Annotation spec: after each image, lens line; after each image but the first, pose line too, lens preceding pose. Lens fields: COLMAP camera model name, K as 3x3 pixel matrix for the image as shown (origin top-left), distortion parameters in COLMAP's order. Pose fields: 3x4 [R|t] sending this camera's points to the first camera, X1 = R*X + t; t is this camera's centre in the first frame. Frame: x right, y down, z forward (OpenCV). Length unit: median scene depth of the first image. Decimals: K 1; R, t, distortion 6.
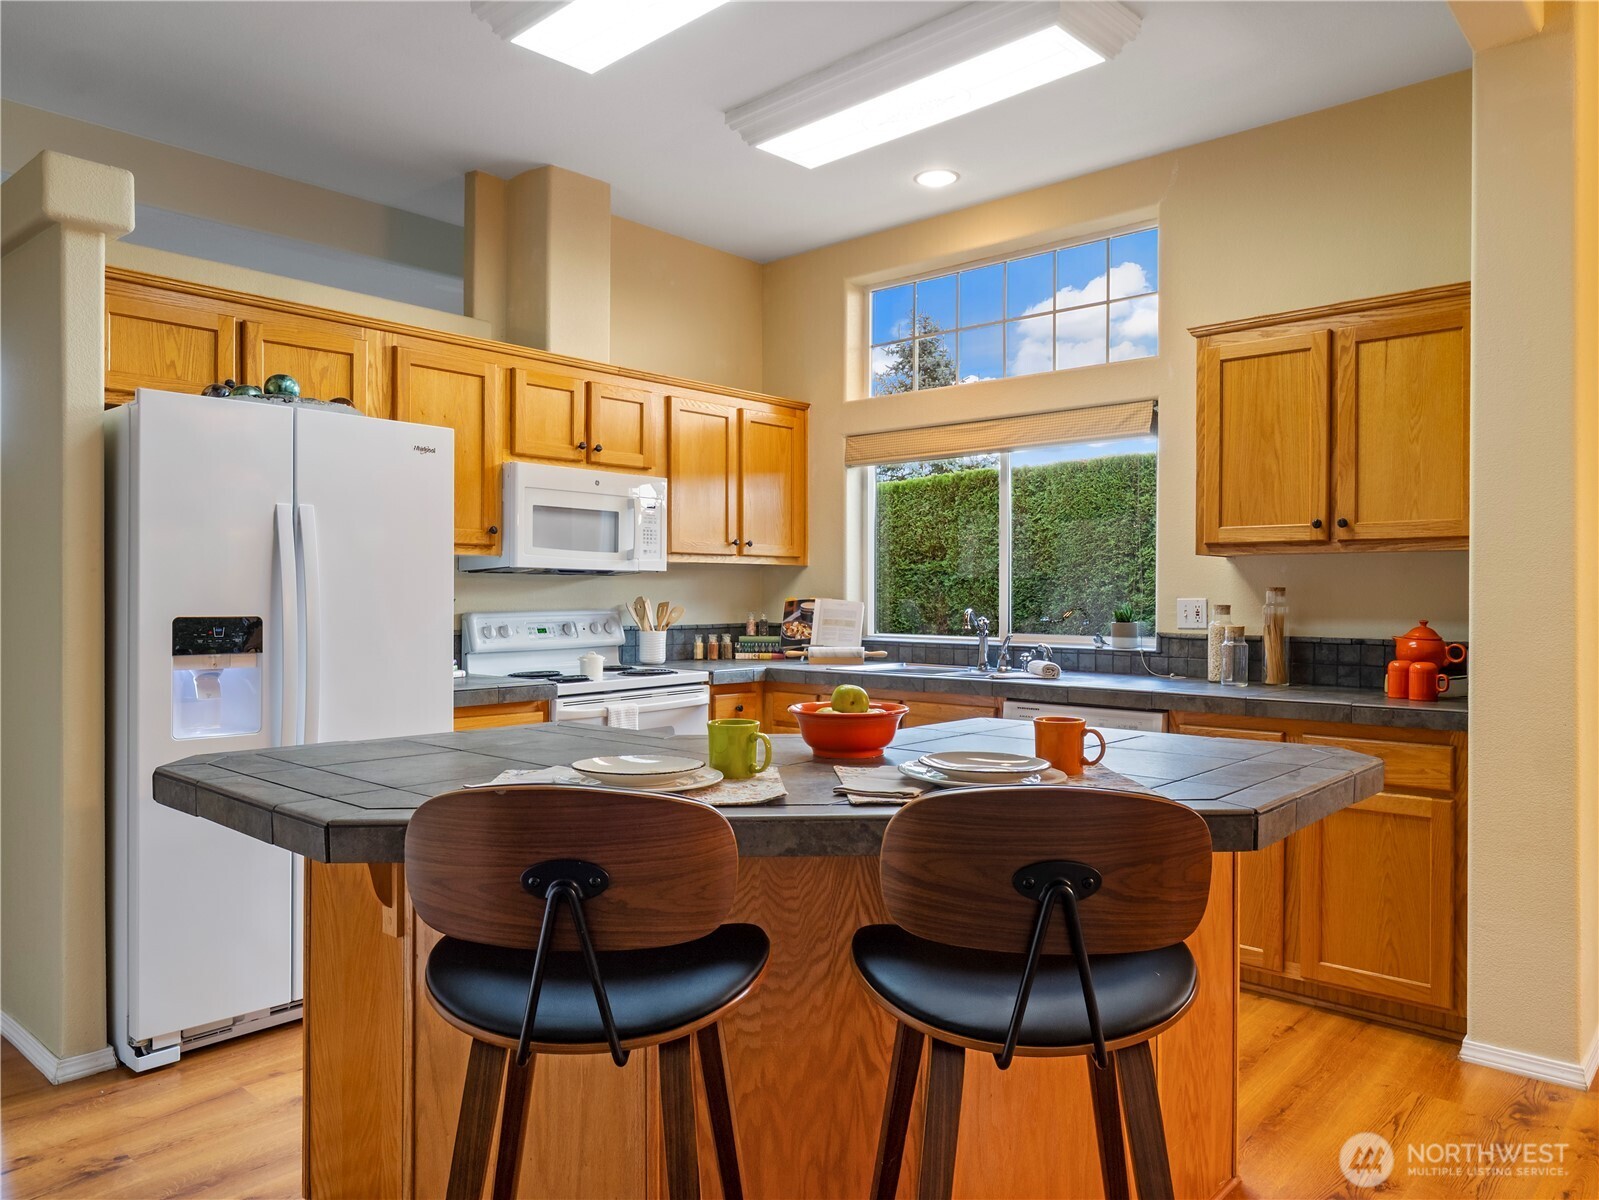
lens RADIAL K [[1110.4, 0, 798.3], [0, 1110.4, 598.7], [0, 0, 1]] dist [0.000565, 0.000030]
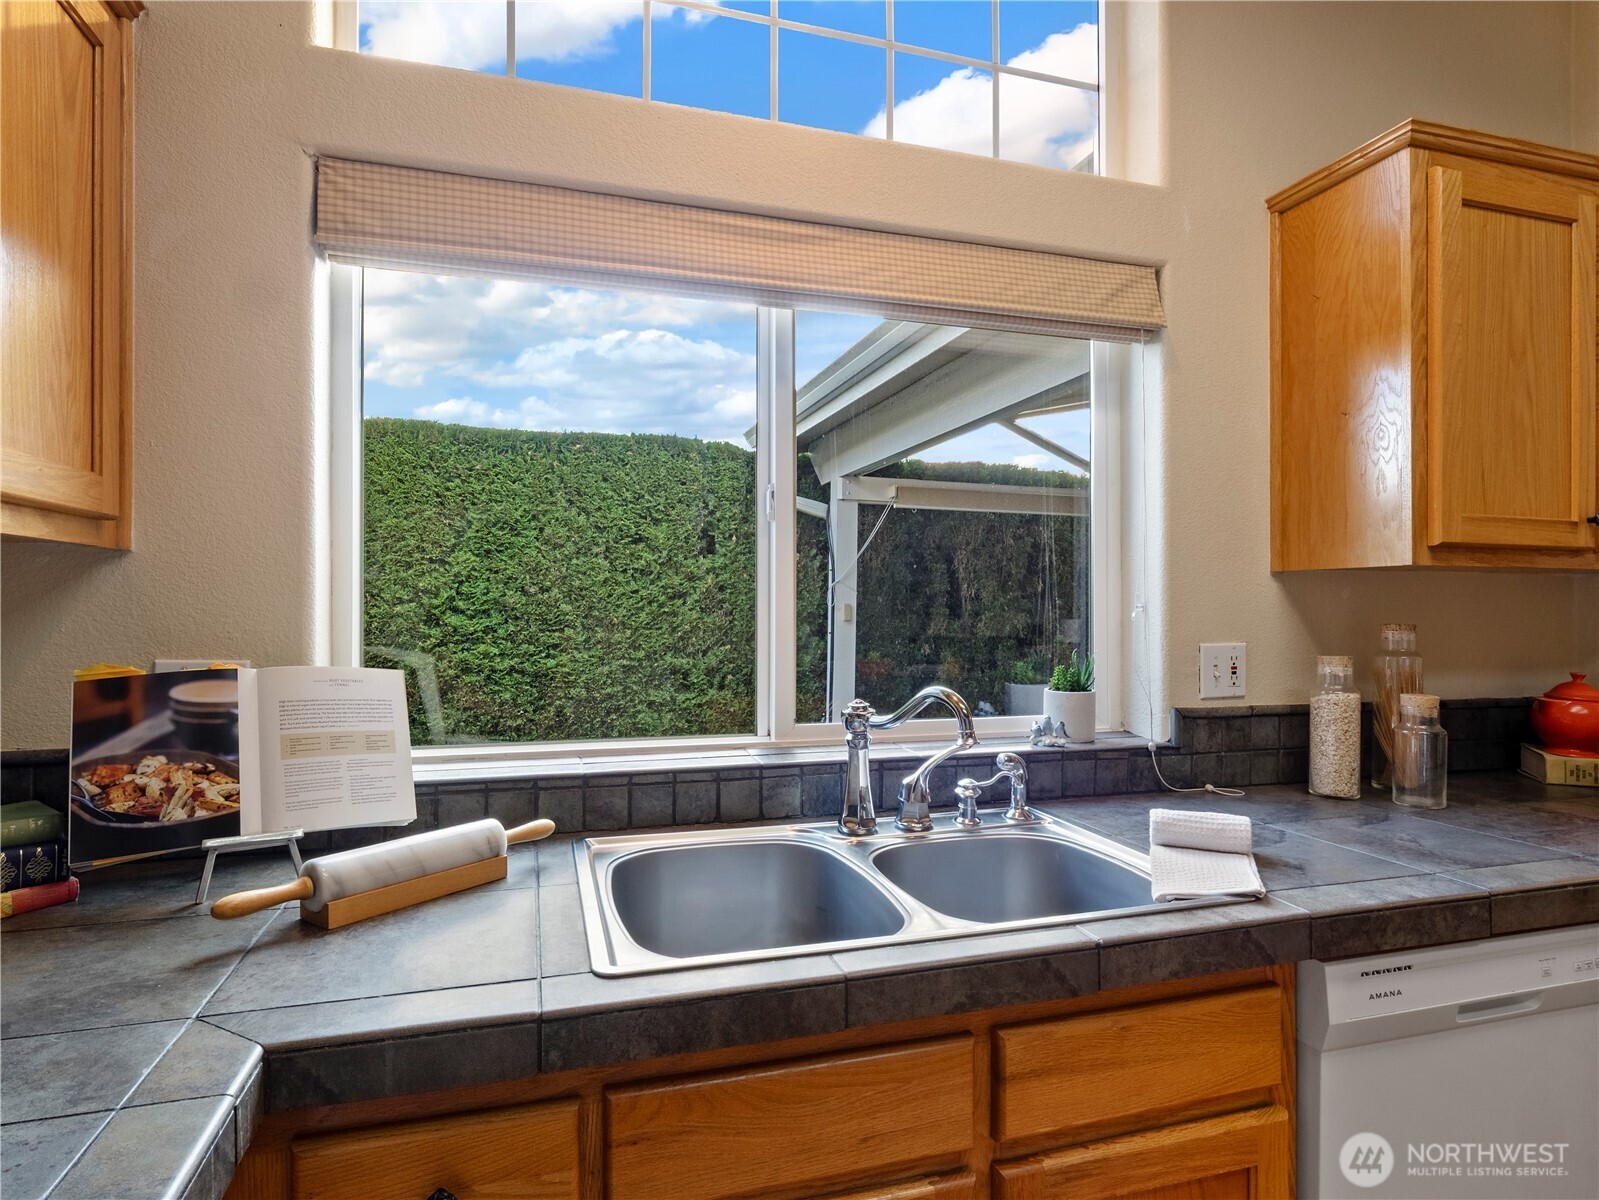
lens RADIAL K [[885.1, 0, 800.2], [0, 885.1, 604.2], [0, 0, 1]] dist [0.000238, -0.000221]
pose [[0.519082, 0.000760, 0.854724, -0.103611], [0.001513, 0.999997, -0.001808, -0.015250], [-0.854723, 0.002231, 0.519080, 0.756045]]
